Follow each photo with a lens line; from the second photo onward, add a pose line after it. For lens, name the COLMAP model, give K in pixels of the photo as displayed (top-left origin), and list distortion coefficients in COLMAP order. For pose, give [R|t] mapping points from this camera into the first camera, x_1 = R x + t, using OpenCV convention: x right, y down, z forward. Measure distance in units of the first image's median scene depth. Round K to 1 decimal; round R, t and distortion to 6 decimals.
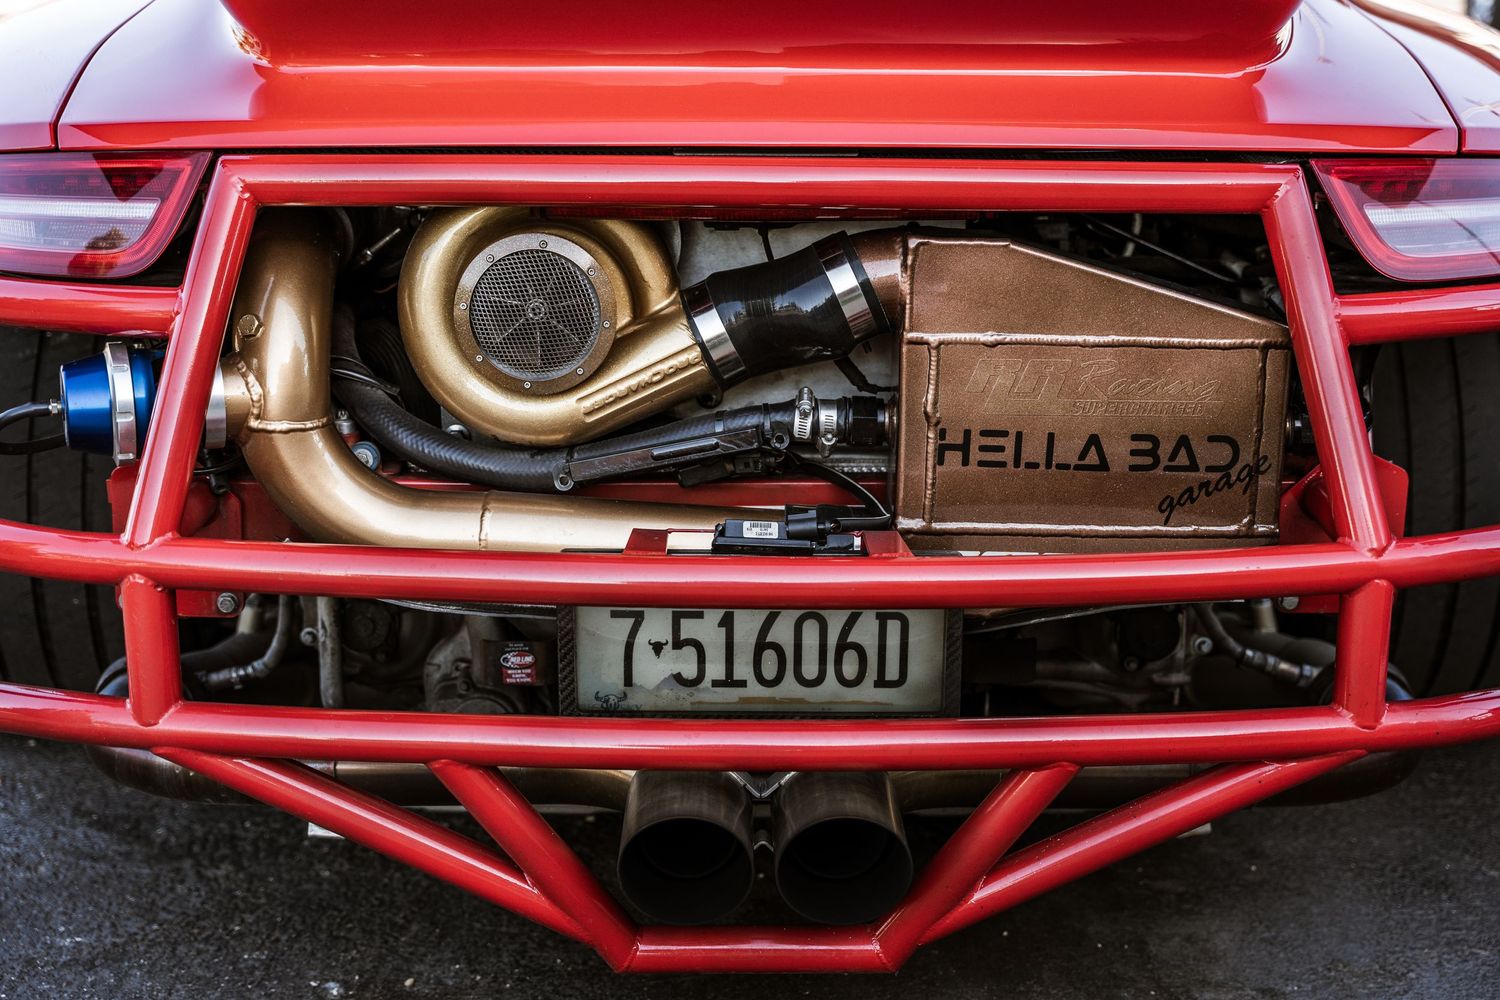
lens RADIAL K [[1833.3, 0, 750.0], [0, 1833.3, 500.0], [0, 0, 1]] dist [0.003740, -0.008098]
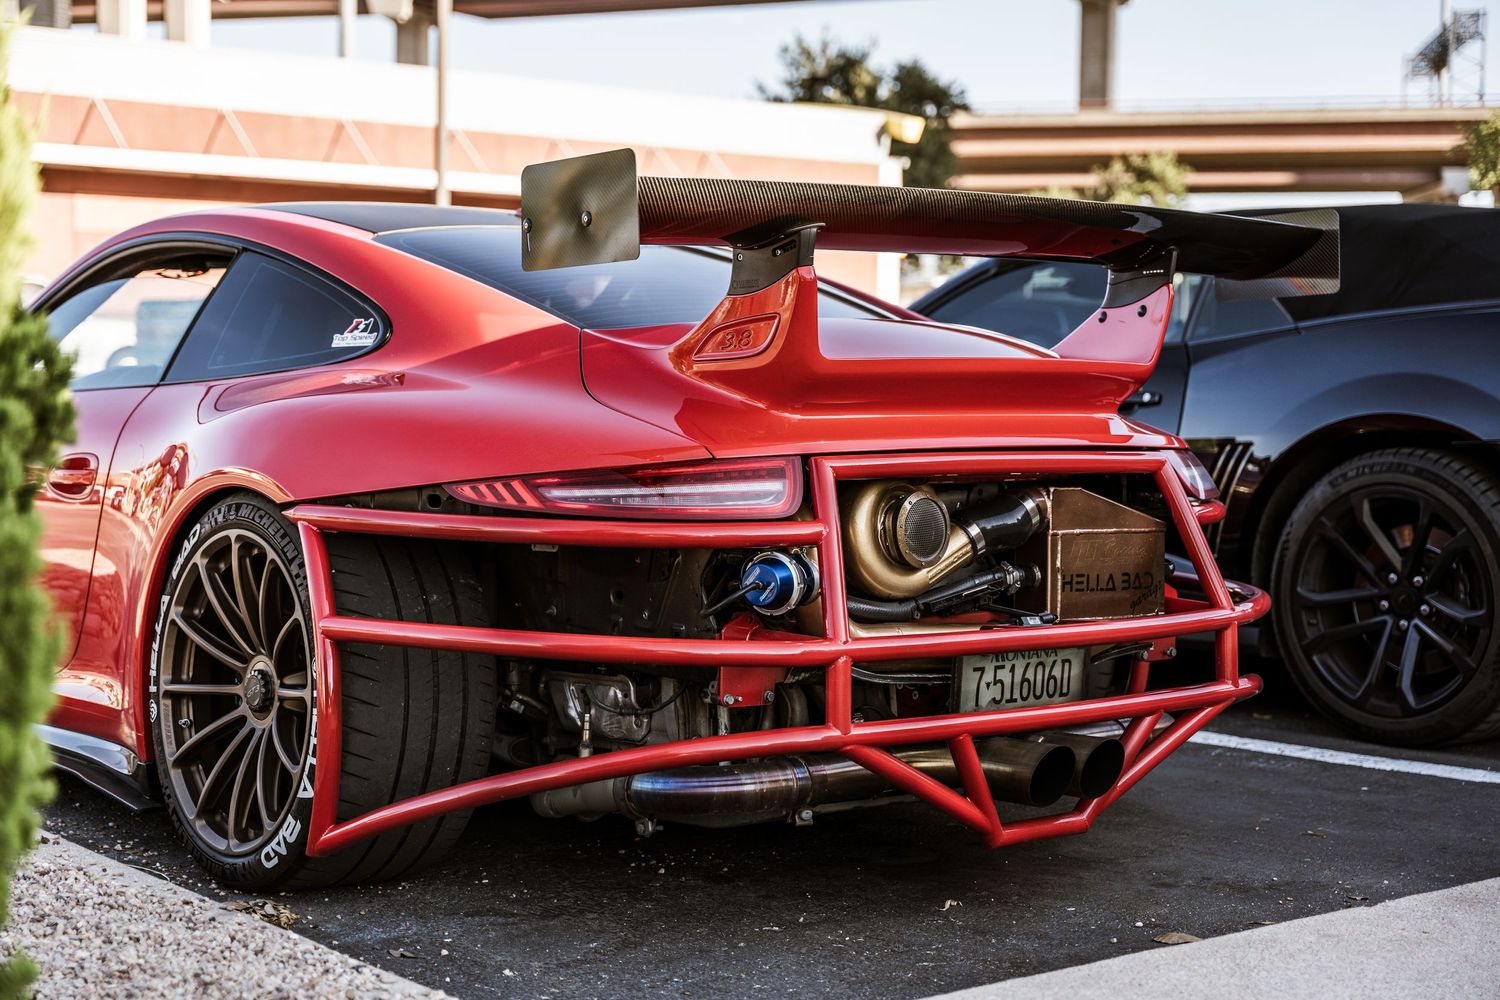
lens RADIAL K [[2304.4, 0, 750.0], [0, 2304.4, 500.0], [0, 0, 1]] dist [-0.022505, -0.015749]
pose [[0.787696, -0.033908, 0.615130, -1.845203], [0.144255, 0.980877, -0.130655, 0.175199], [-0.598937, 0.191652, 0.777525, -0.898390]]
